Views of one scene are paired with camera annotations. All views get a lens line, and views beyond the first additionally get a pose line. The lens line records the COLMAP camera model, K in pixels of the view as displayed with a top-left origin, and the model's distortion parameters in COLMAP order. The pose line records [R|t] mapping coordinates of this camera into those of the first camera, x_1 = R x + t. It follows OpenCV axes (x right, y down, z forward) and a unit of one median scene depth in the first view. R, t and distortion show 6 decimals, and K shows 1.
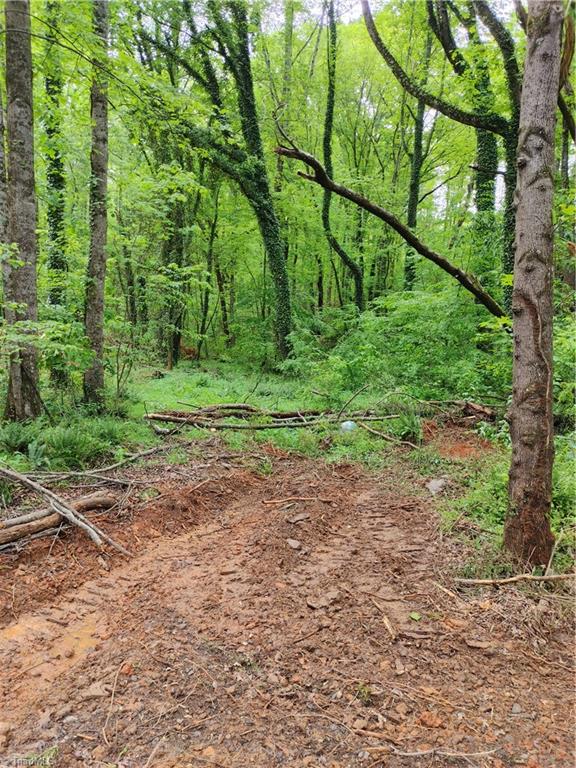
lens RADIAL K [[579.2, 0, 286.4], [0, 579.2, 391.3], [0, 0, 1]] dist [0.048046, -0.033145]
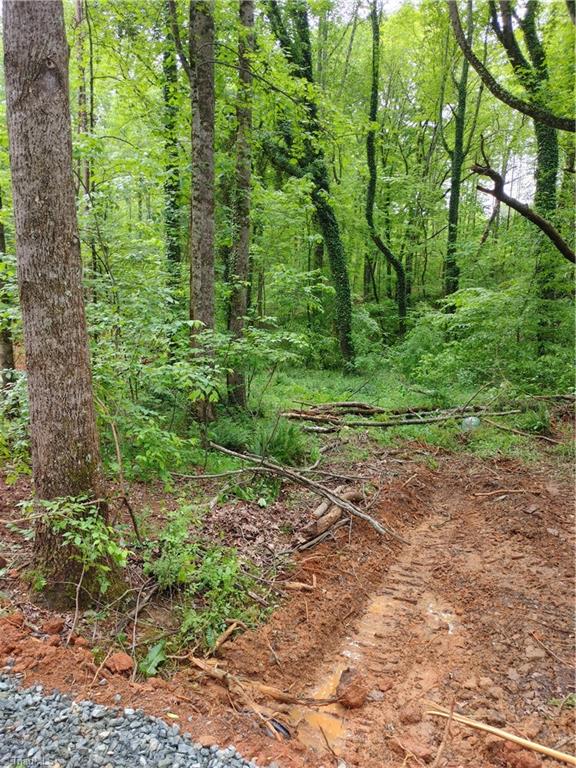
lens RADIAL K [[579.2, 0, 288.5], [0, 579.2, 386.8], [0, 0, 1]] dist [0.048046, -0.033145]
pose [[0.999833, -0.018008, -0.003215, -0.305417], [0.018011, 0.999837, 0.001136, -0.013993], [0.003194, -0.001193, 0.999994, -0.069434]]
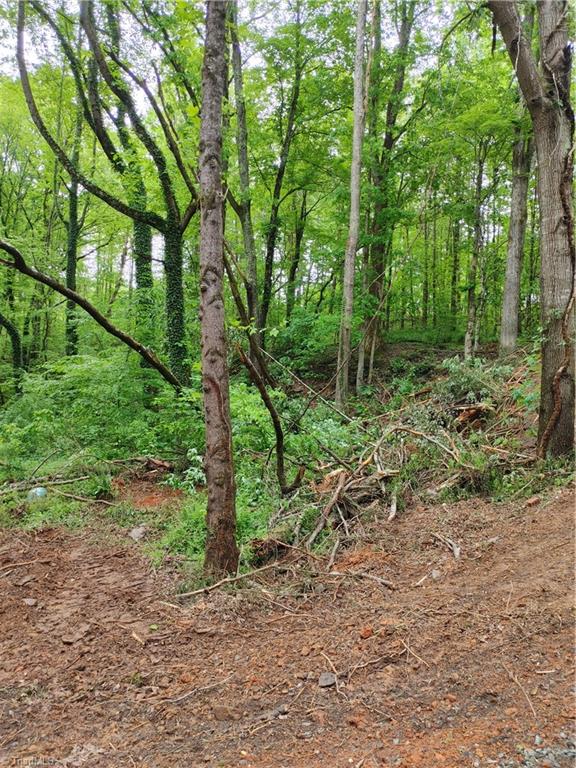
lens RADIAL K [[579.2, 0, 284.9], [0, 579.2, 383.0], [0, 0, 1]] dist [0.048046, -0.033145]
pose [[0.840163, -0.015907, 0.542100, -0.112368], [0.076699, 0.993008, -0.089733, -0.007517], [-0.536883, 0.116969, 0.835509, -0.149112]]
